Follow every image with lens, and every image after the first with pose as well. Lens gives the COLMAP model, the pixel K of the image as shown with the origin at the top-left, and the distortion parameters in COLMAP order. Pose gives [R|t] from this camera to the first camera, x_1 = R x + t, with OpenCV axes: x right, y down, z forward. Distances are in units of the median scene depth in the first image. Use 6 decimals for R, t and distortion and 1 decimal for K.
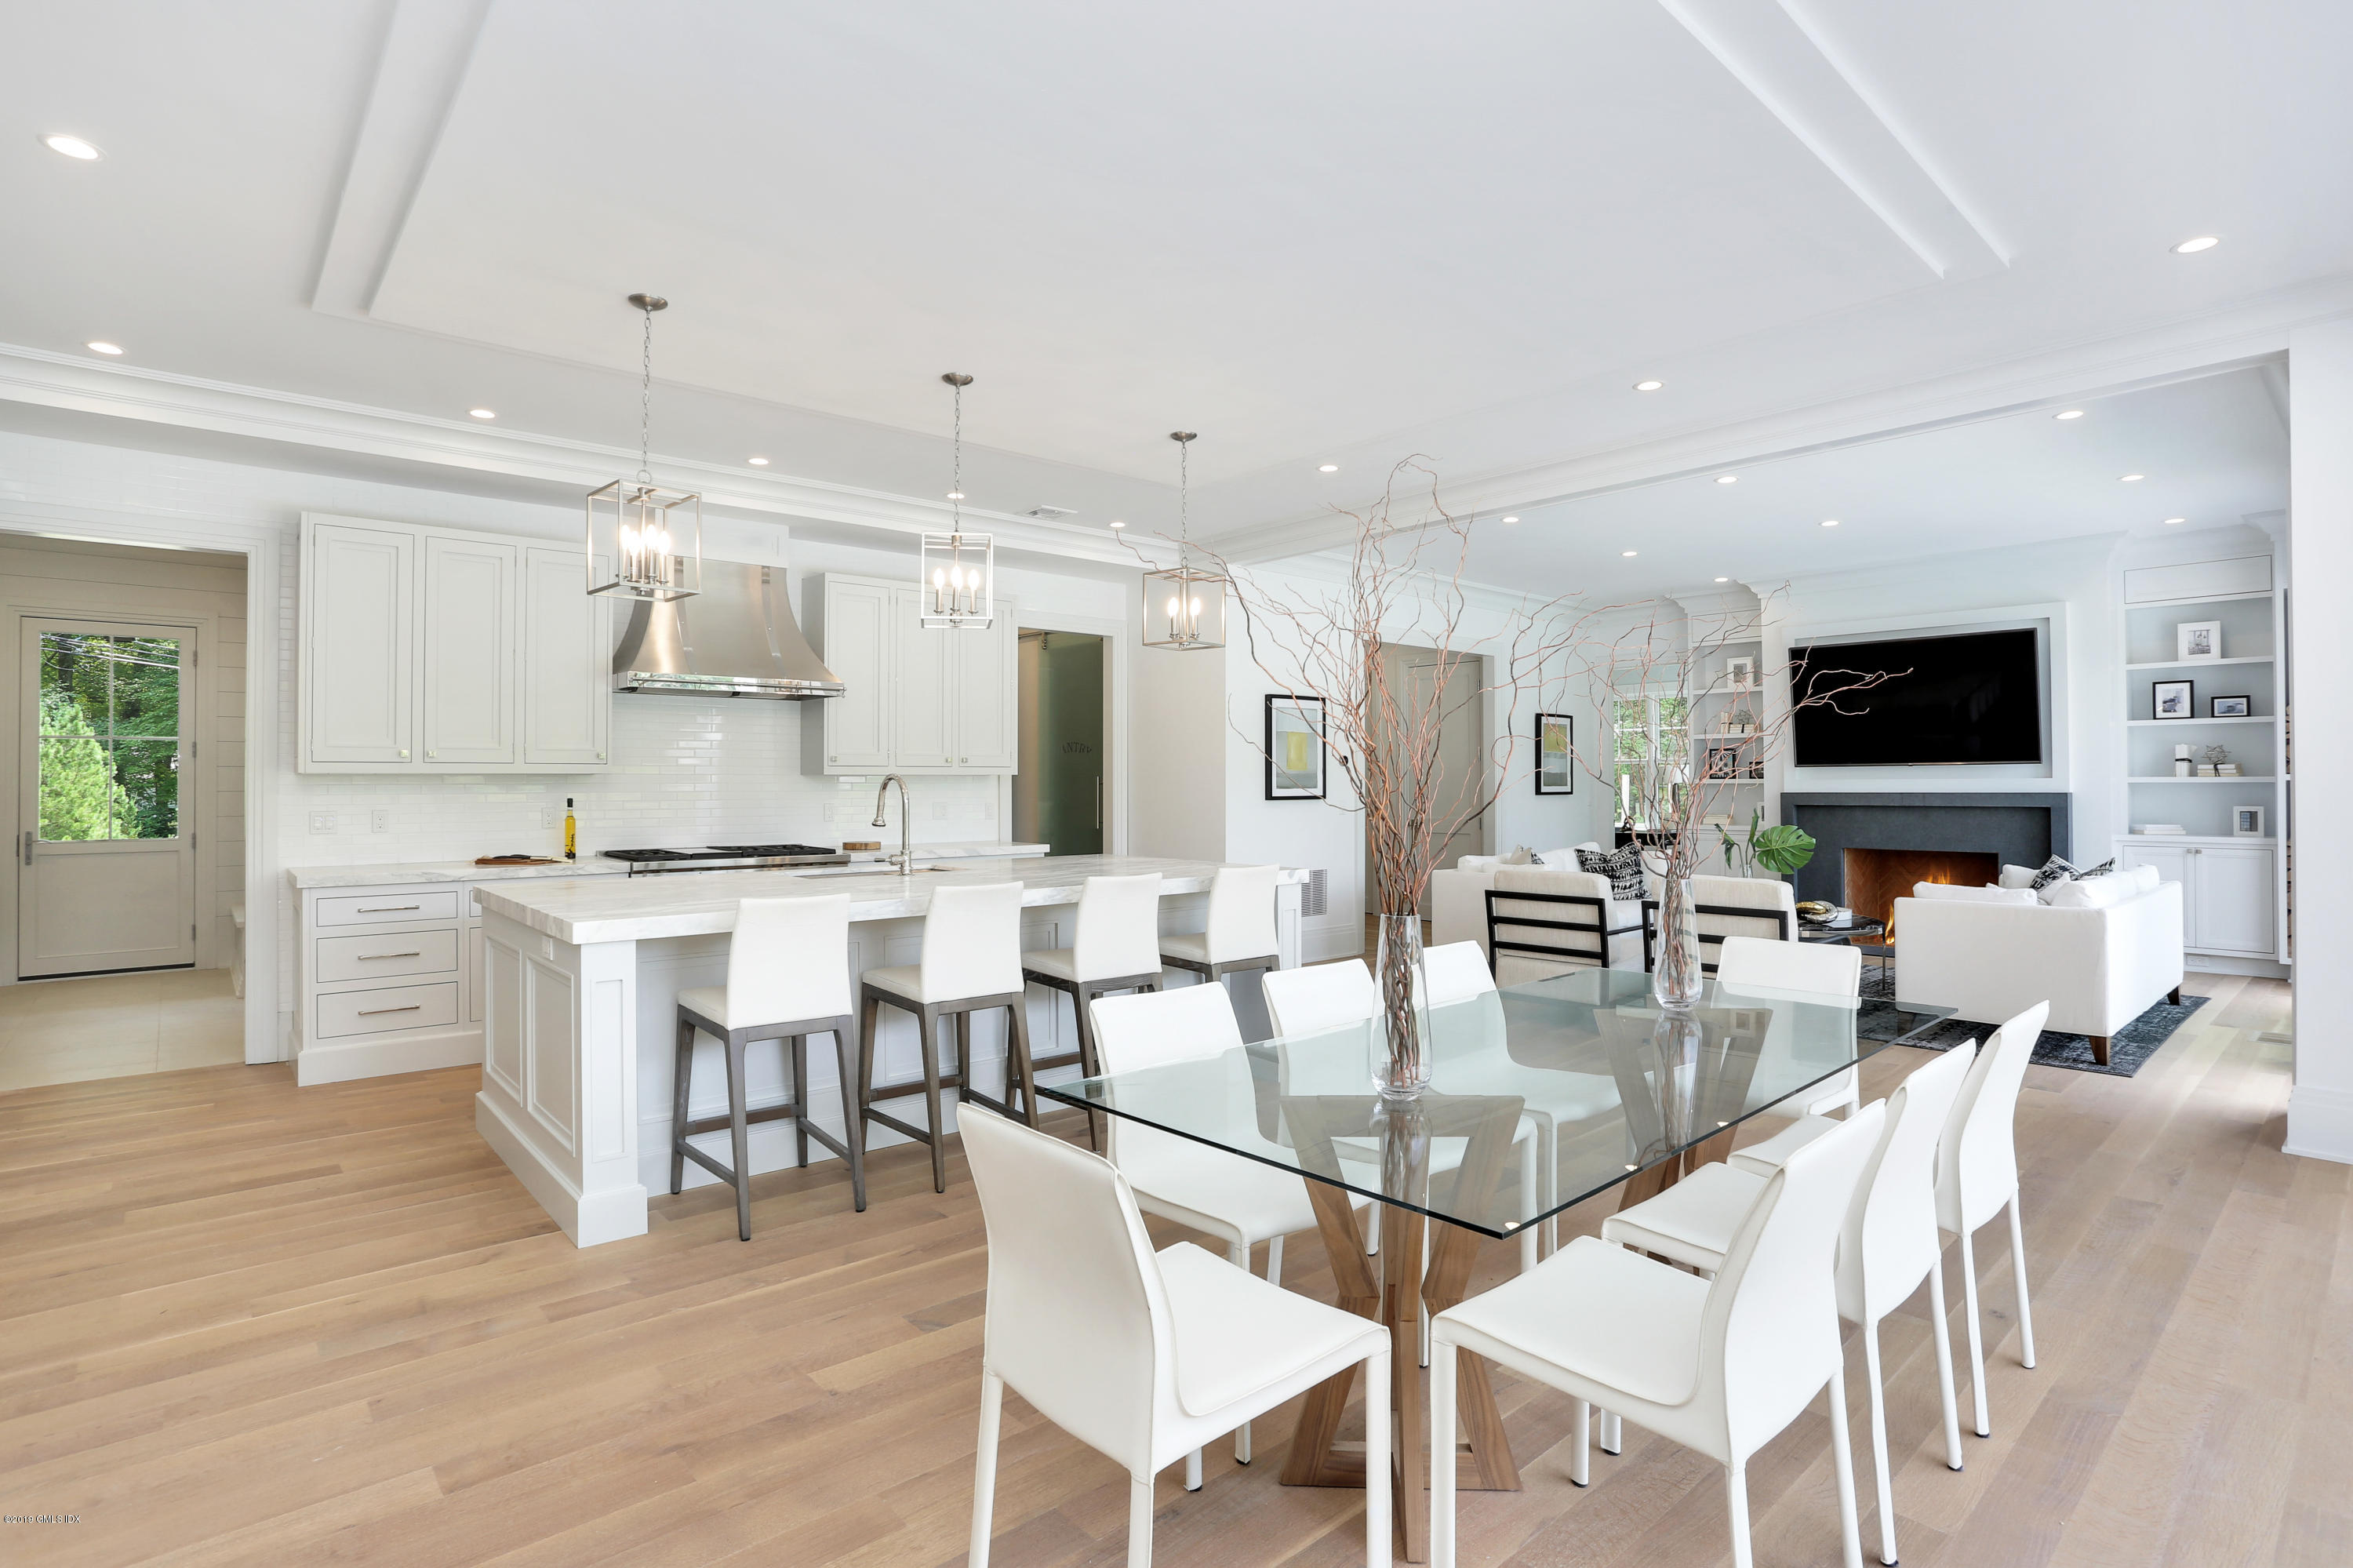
lens RADIAL K [[1148.9, 0, 1175.9], [0, 1148.9, 774.4], [0, 0, 1]] dist [-0.017277, 0.010027]
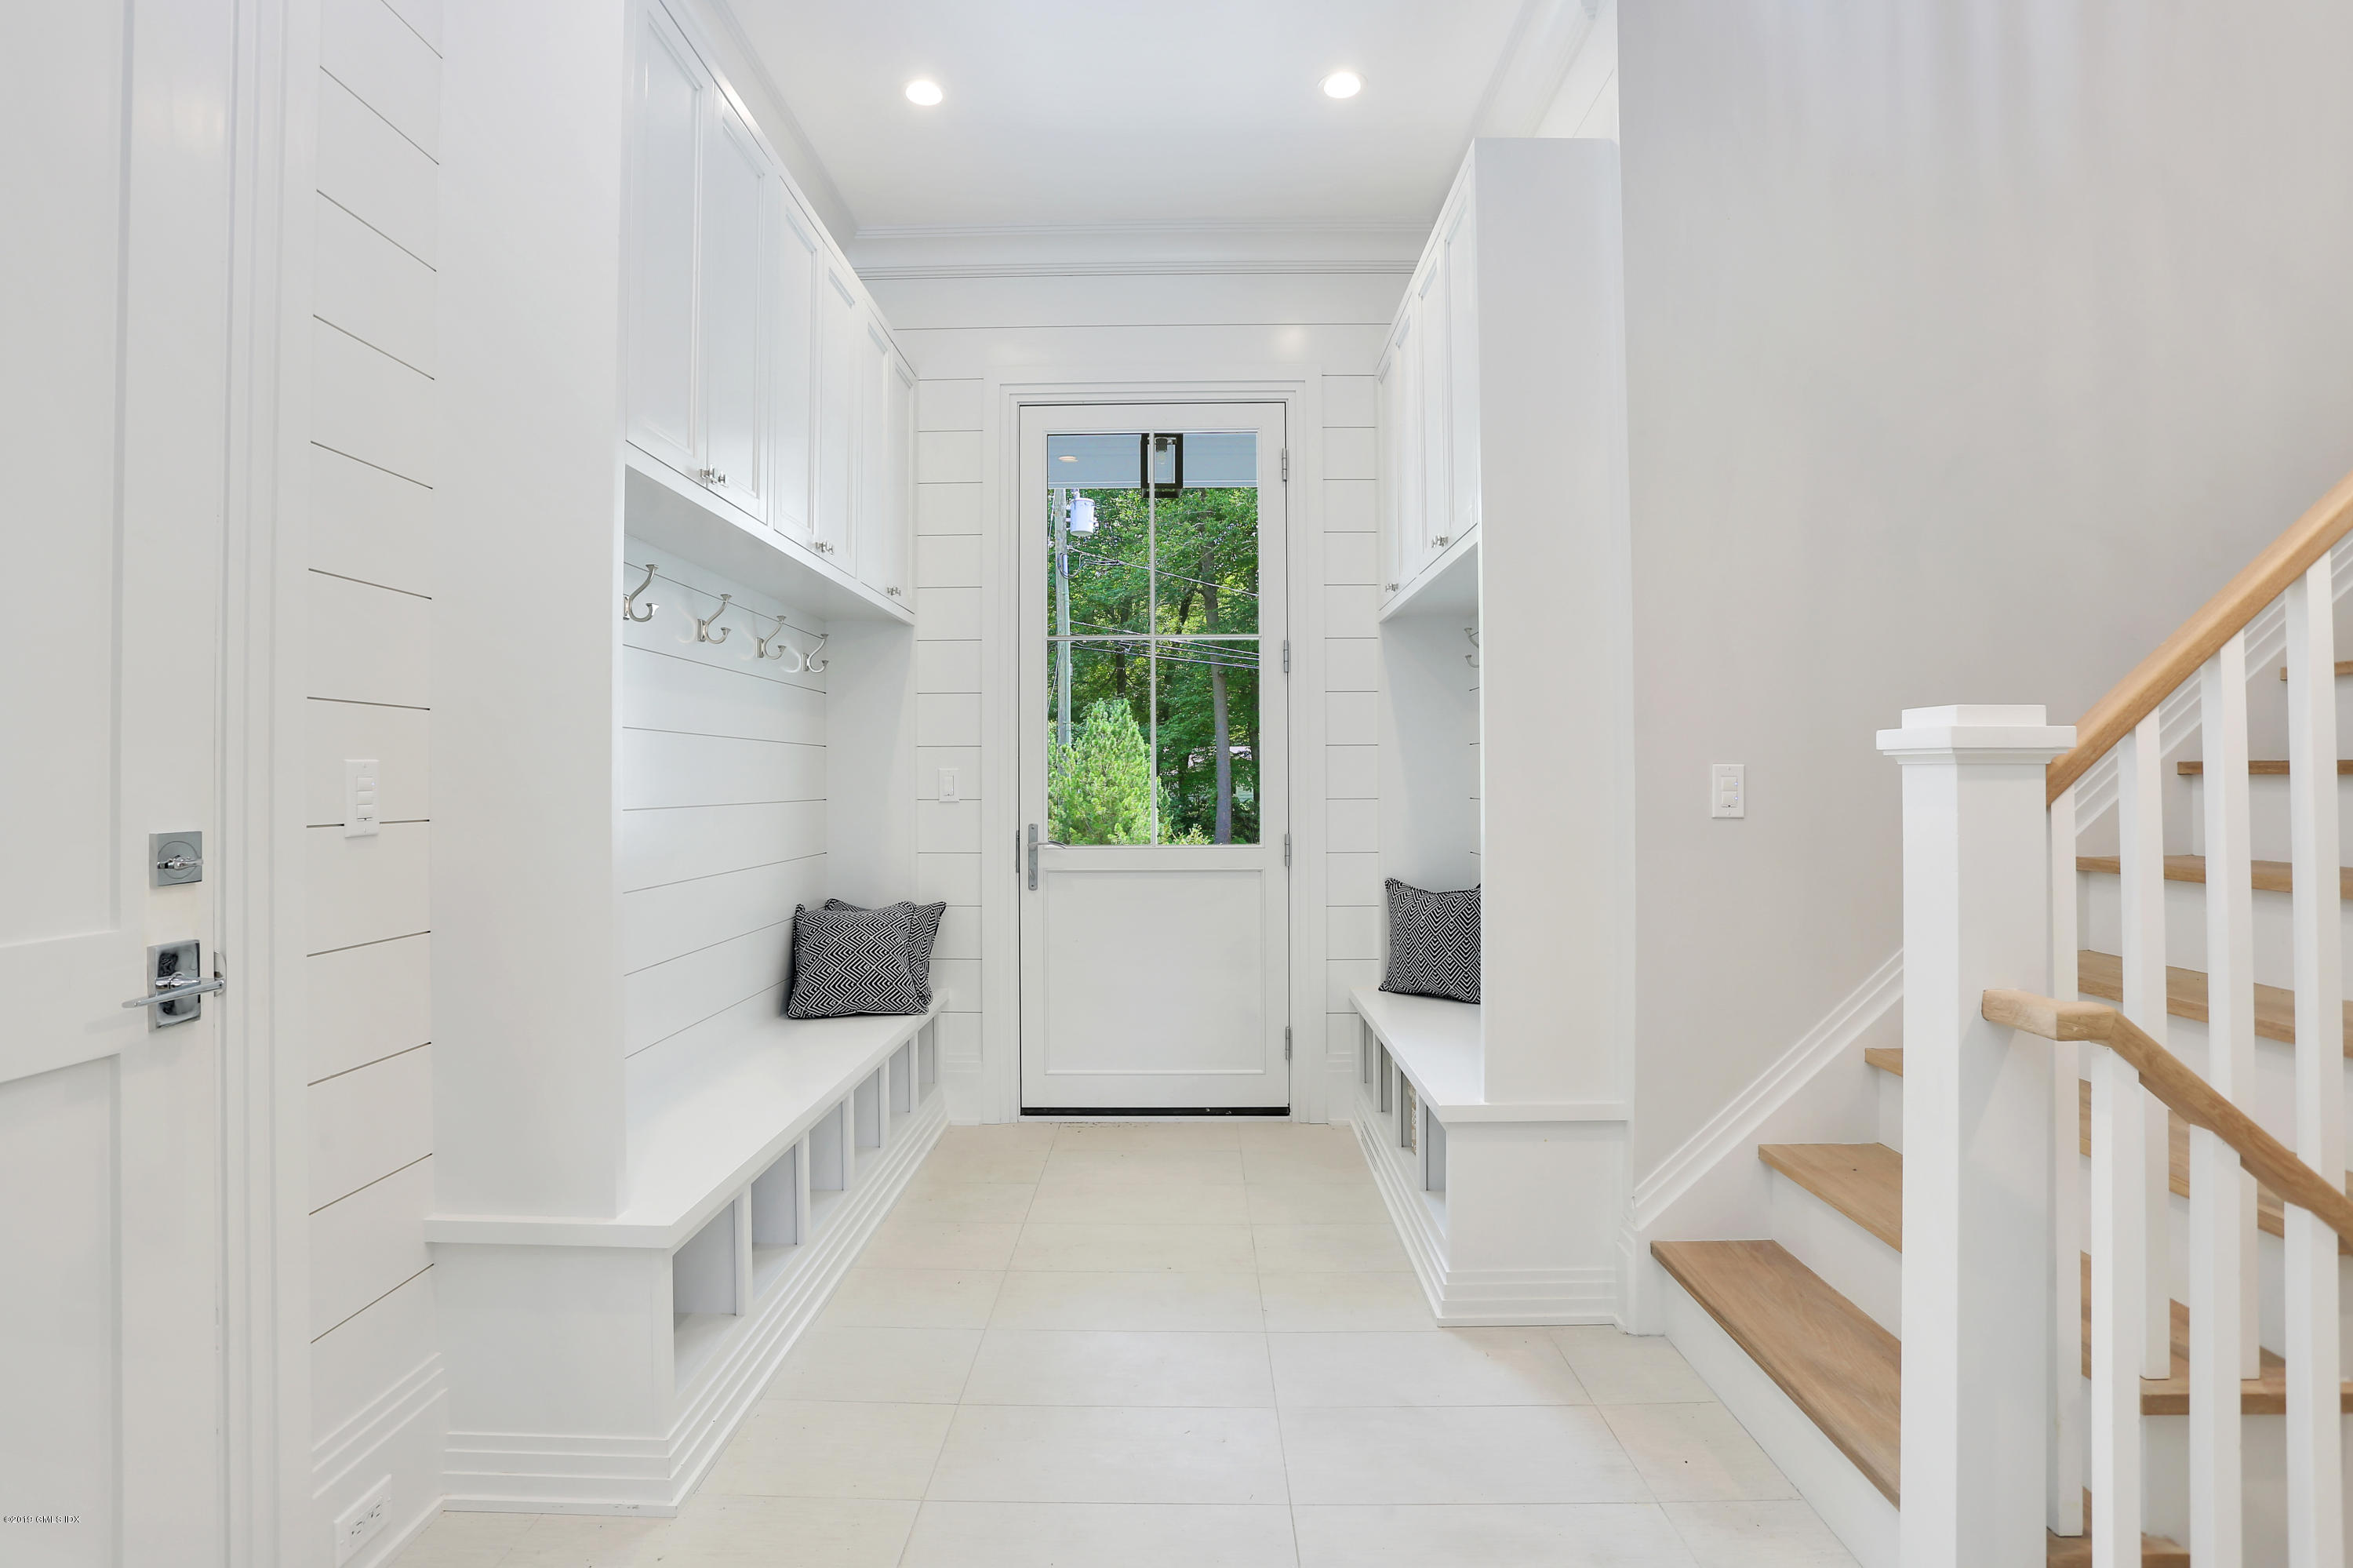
lens RADIAL K [[1148.9, 0, 1174.7], [0, 1148.9, 779.7], [0, 0, 1]] dist [-0.017277, 0.010027]
pose [[0.746449, -0.003262, -0.665434, -0.241381], [0.005759, 0.999982, 0.001558, 0.011839], [0.665417, -0.004995, 0.746455, 0.255824]]
